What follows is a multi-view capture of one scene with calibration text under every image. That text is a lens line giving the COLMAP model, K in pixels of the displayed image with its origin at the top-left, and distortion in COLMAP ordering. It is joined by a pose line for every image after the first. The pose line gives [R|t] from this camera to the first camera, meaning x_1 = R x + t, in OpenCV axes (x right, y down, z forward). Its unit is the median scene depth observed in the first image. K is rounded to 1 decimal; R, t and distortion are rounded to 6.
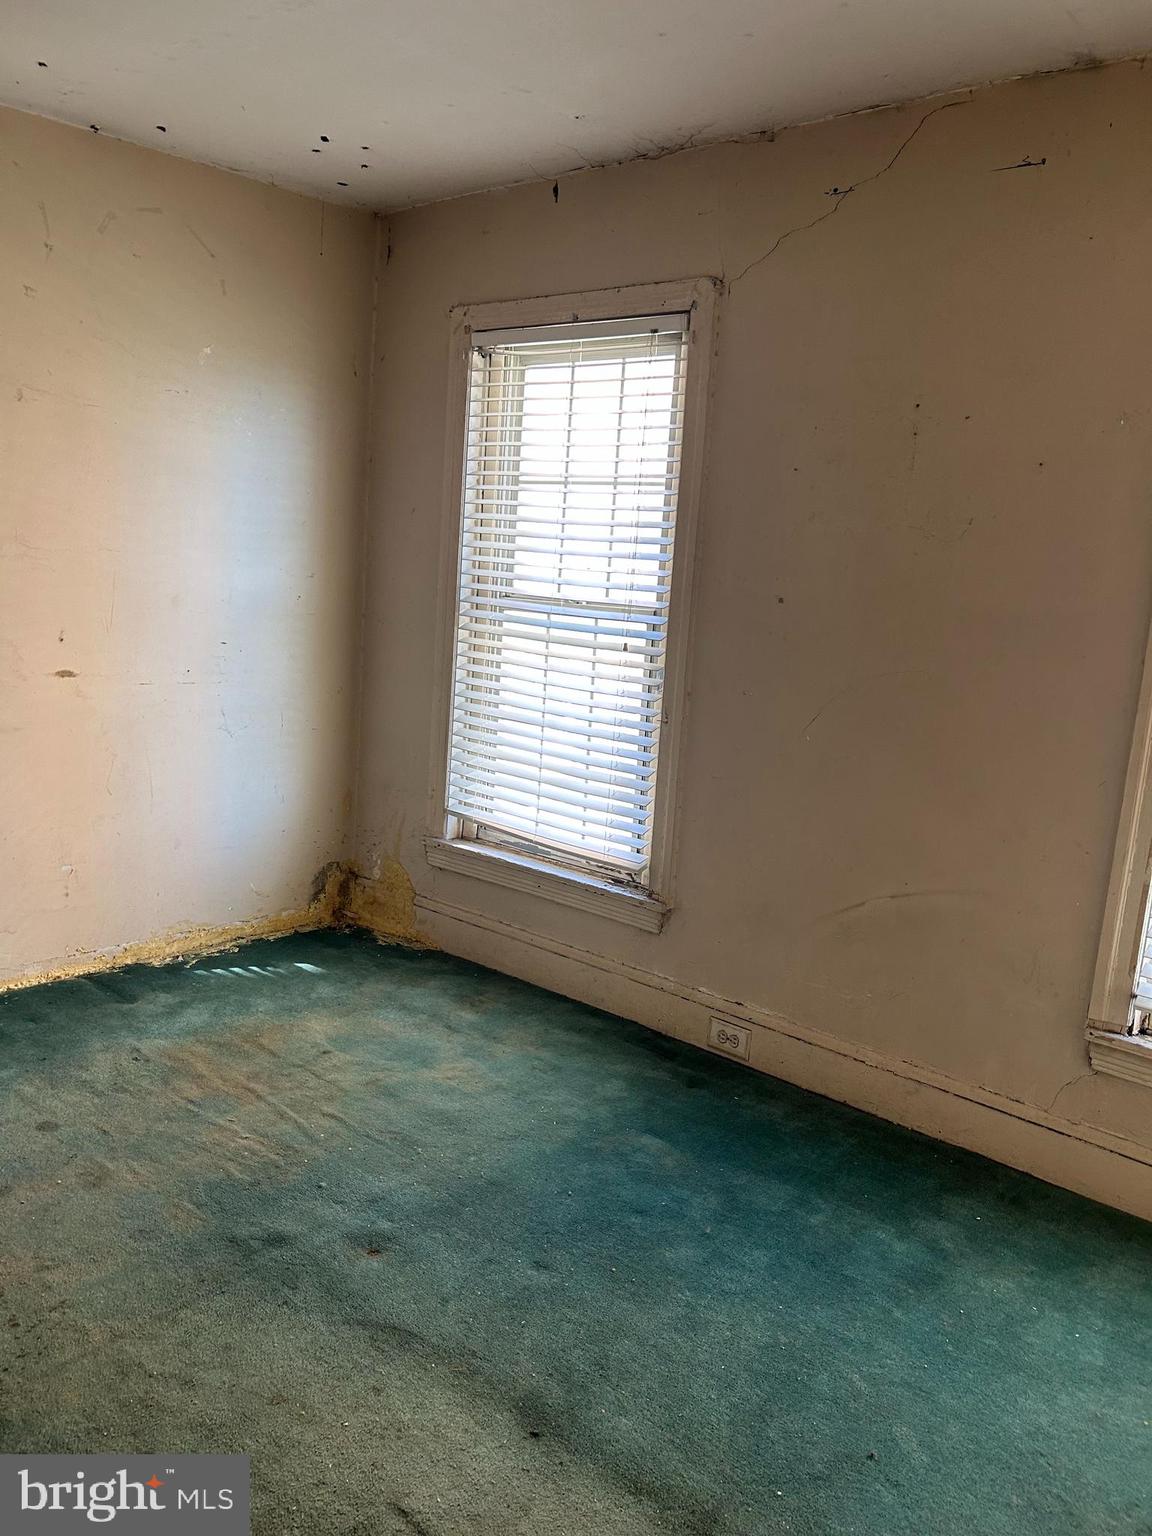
lens RADIAL K [[1156.9, 0, 570.7], [0, 1156.9, 768.7], [0, 0, 1]] dist [0.052130, -0.054784]
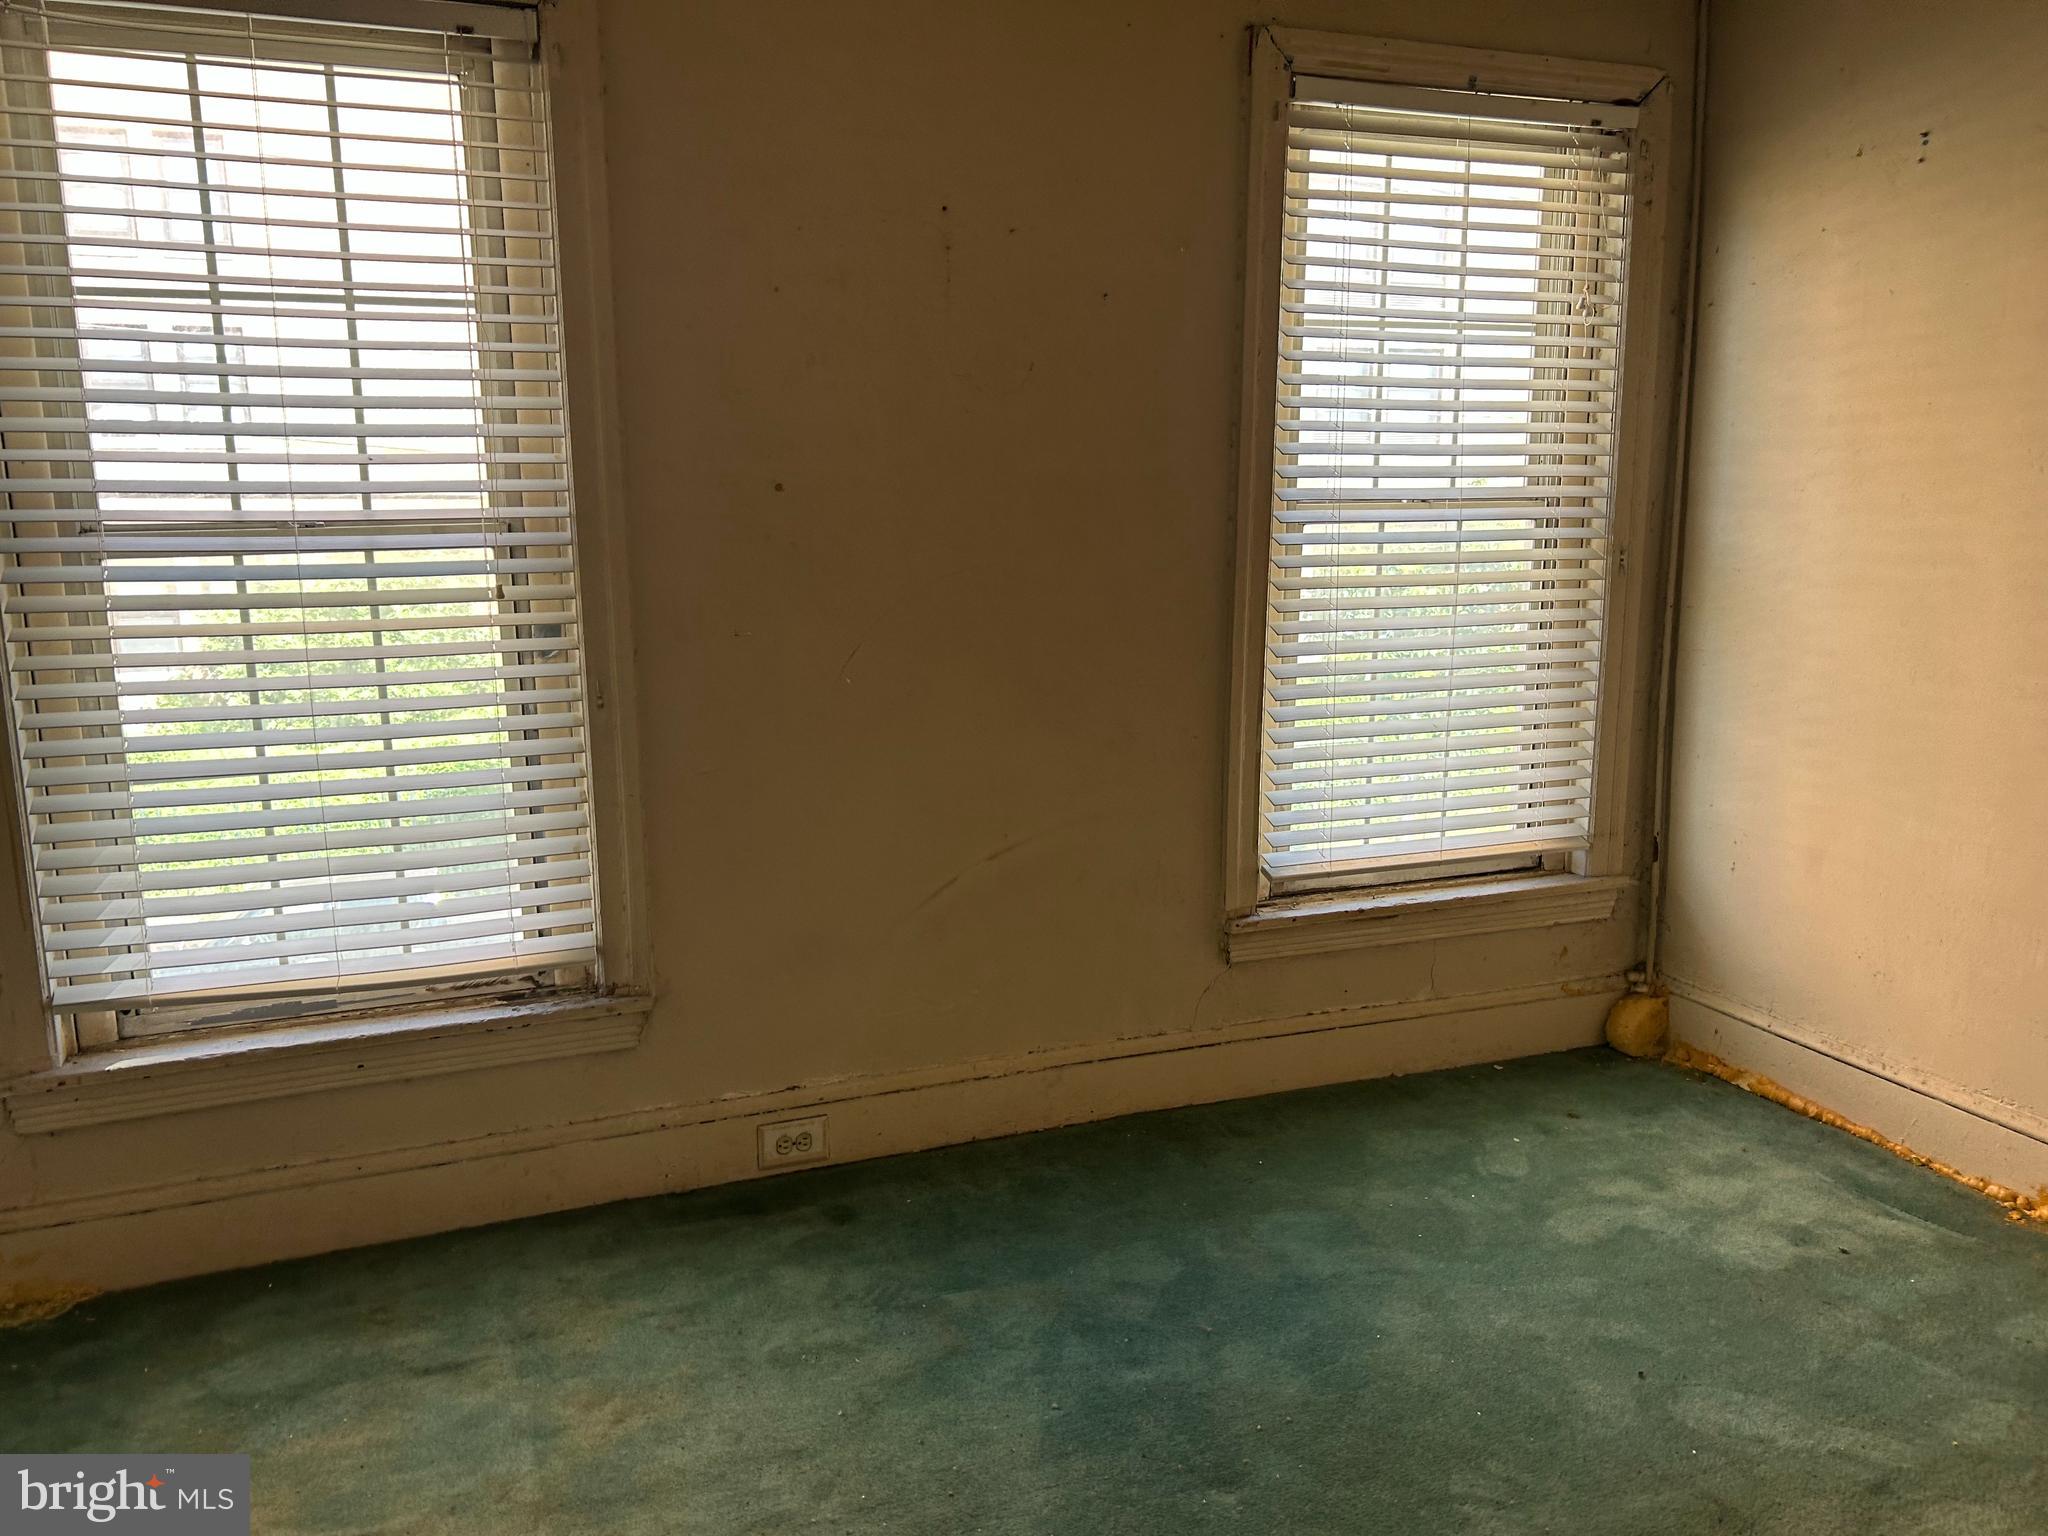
lens RADIAL K [[1542.5, 0, 1035.6], [0, 1542.5, 762.8], [0, 0, 1]] dist [0.052130, -0.054784]
pose [[0.477969, -0.237085, 0.845775, -0.479165], [0.189784, 0.968015, 0.164099, -0.097017], [-0.857629, 0.082080, 0.507677, 0.383563]]
